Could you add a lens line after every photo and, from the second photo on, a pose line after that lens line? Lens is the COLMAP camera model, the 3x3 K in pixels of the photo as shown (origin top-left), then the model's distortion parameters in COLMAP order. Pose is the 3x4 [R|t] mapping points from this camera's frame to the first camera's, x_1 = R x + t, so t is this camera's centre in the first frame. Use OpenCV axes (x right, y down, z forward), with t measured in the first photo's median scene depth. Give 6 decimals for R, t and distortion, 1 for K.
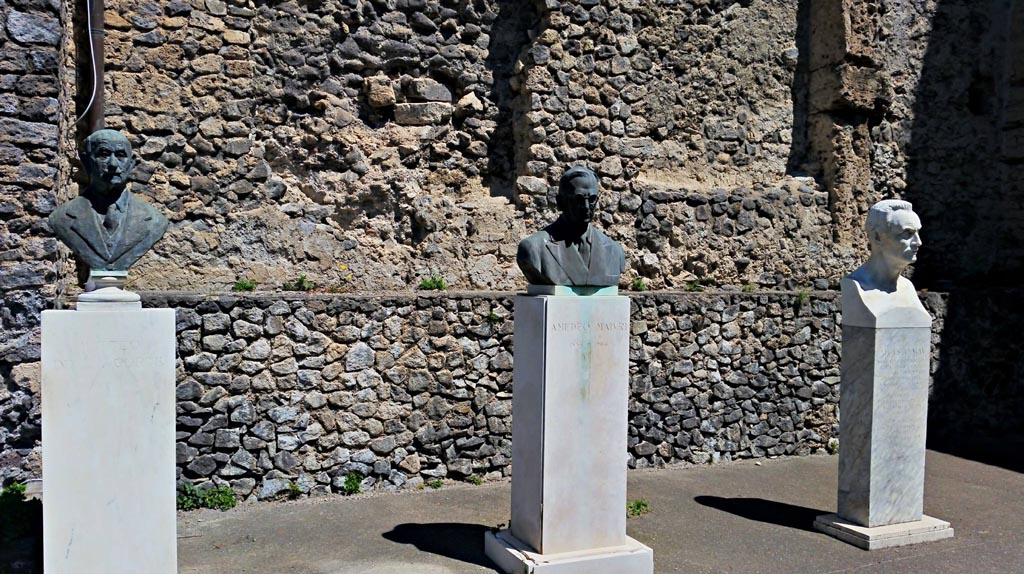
lens RADIAL K [[857.9, 0, 512.4], [0, 857.9, 301.6], [0, 0, 1]] dist [0.072878, -0.219043]
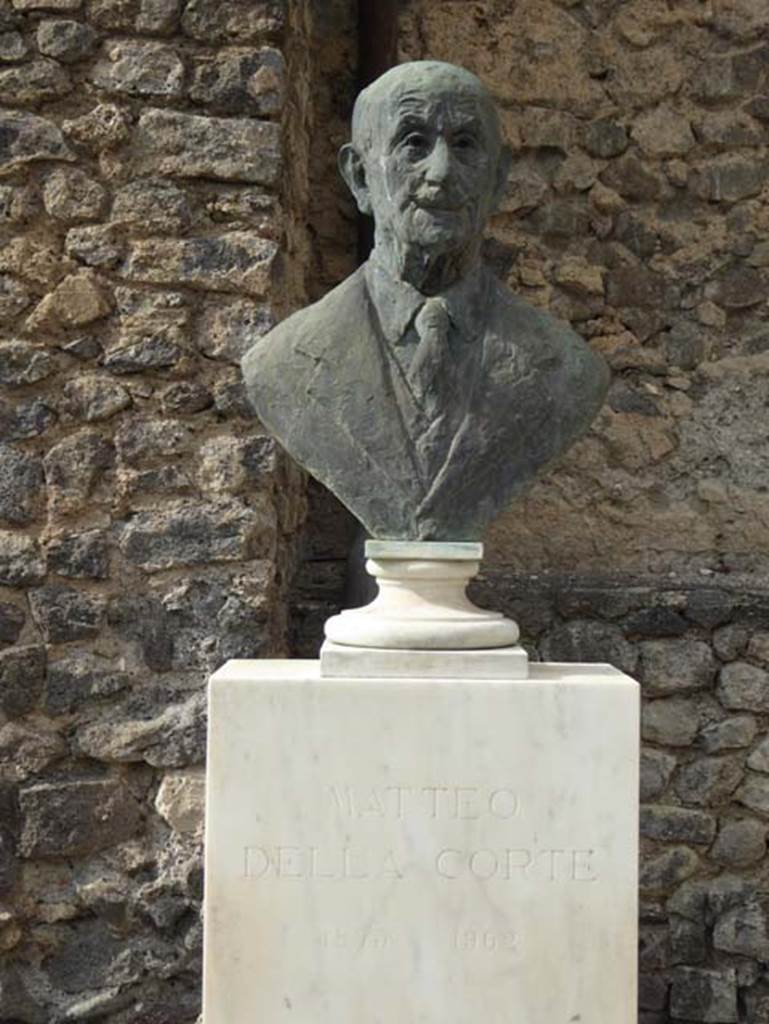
lens RADIAL K [[1102.2, 0, 384.5], [0, 1102.2, 512.0], [0, 0, 1]] dist [-0.200069, 0.167111]
pose [[0.912015, 0.011962, -0.409983, -0.269990], [-0.014366, 0.999893, -0.002784, -0.036794], [0.409906, 0.008428, 0.912089, 0.540028]]
